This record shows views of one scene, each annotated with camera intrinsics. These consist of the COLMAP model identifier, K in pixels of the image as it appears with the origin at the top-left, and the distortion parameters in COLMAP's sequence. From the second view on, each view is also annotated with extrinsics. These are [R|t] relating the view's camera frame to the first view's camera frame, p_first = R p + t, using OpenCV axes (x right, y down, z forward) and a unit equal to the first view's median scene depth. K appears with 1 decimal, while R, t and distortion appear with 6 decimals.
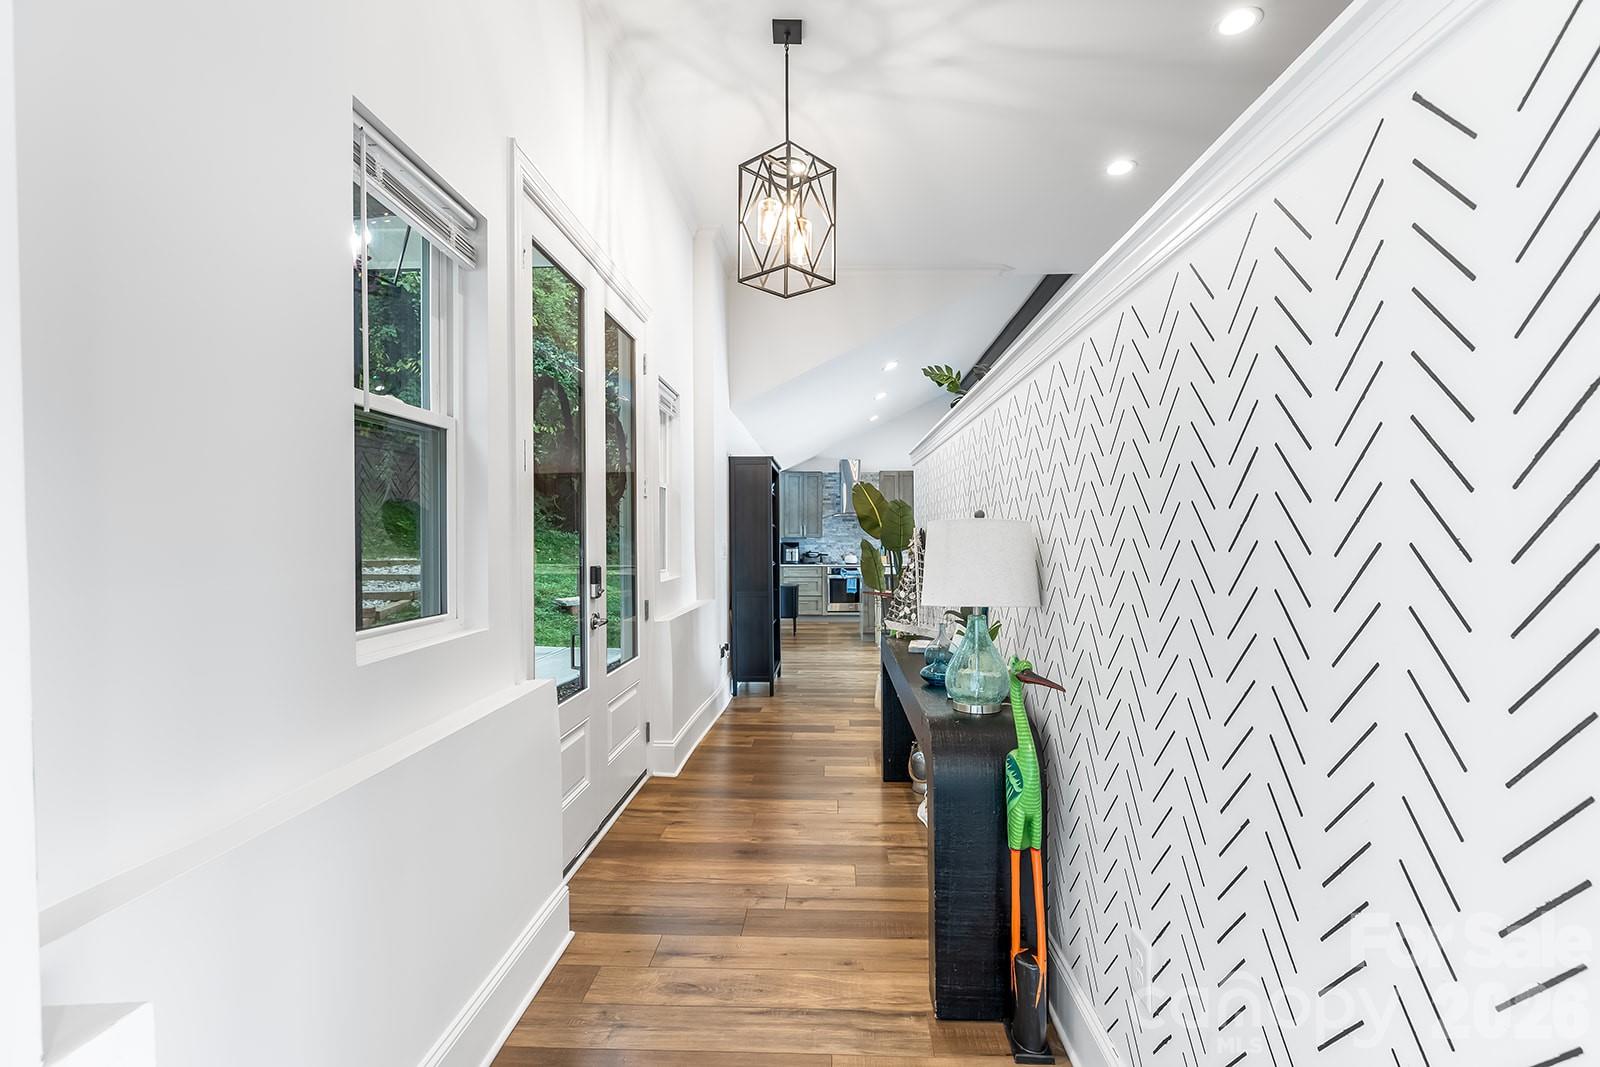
lens RADIAL K [[721.7, 0, 808.7], [0, 721.7, 528.5], [0, 0, 1]] dist [0.008791, 0.000202]
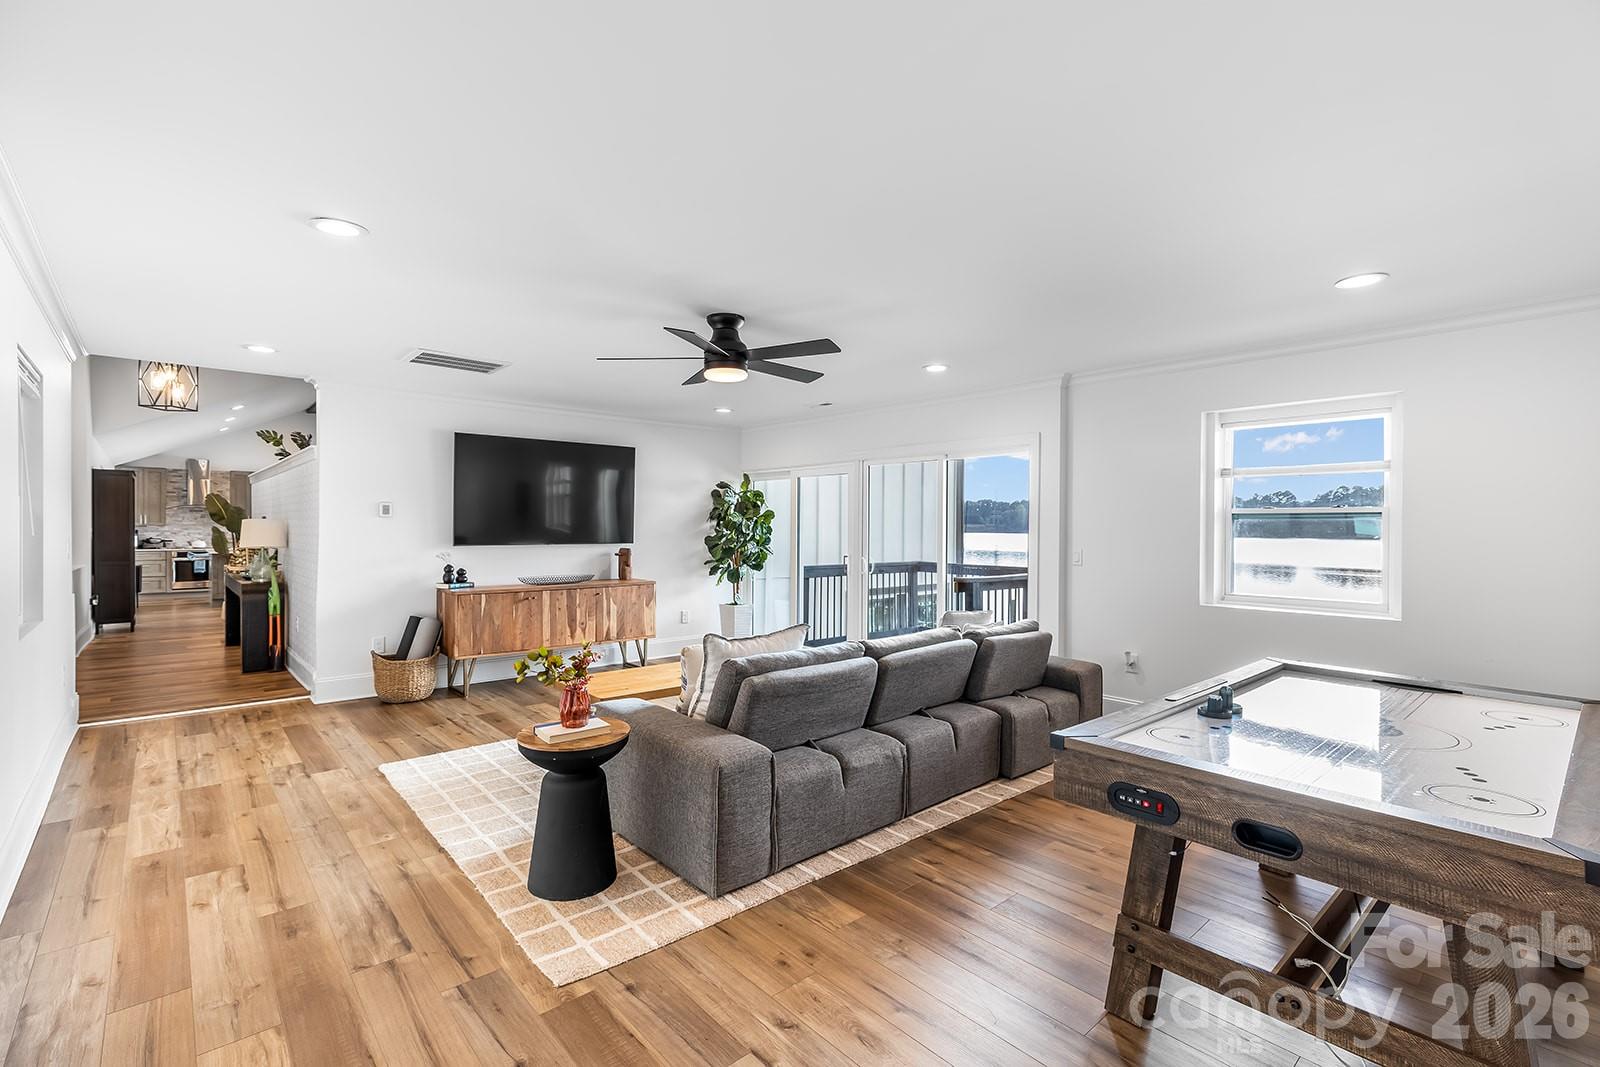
lens RADIAL K [[721.7, 0, 808.7], [0, 721.7, 528.5], [0, 0, 1]] dist [0.008791, 0.000202]
pose [[0.722208, 0.002160, 0.691672, -0.046505], [-0.011441, 0.999896, 0.008823, -0.005548], [-0.691581, -0.014285, 0.722158, -0.593380]]
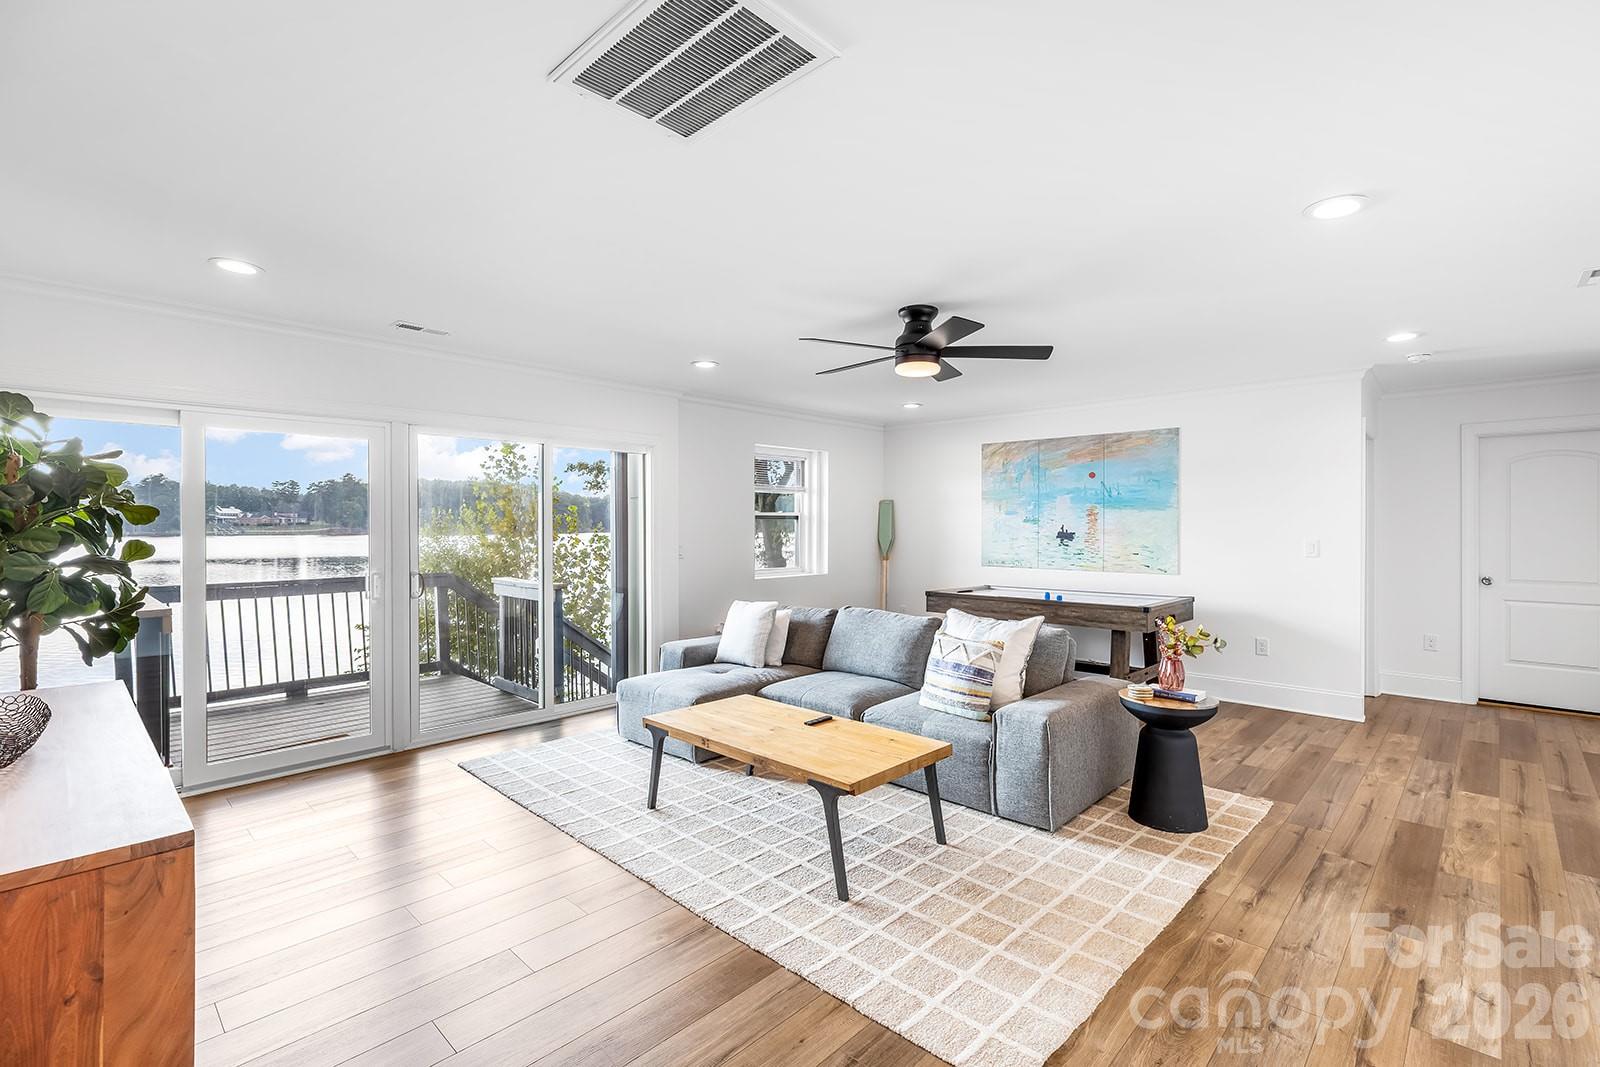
lens RADIAL K [[721.7, 0, 808.7], [0, 721.7, 528.5], [0, 0, 1]] dist [0.008791, 0.000202]
pose [[-0.747939, -0.005277, 0.663746, 0.378775], [-0.007886, 0.999968, -0.000936, 0.070047], [-0.663720, -0.005934, -0.747957, 8.349648]]
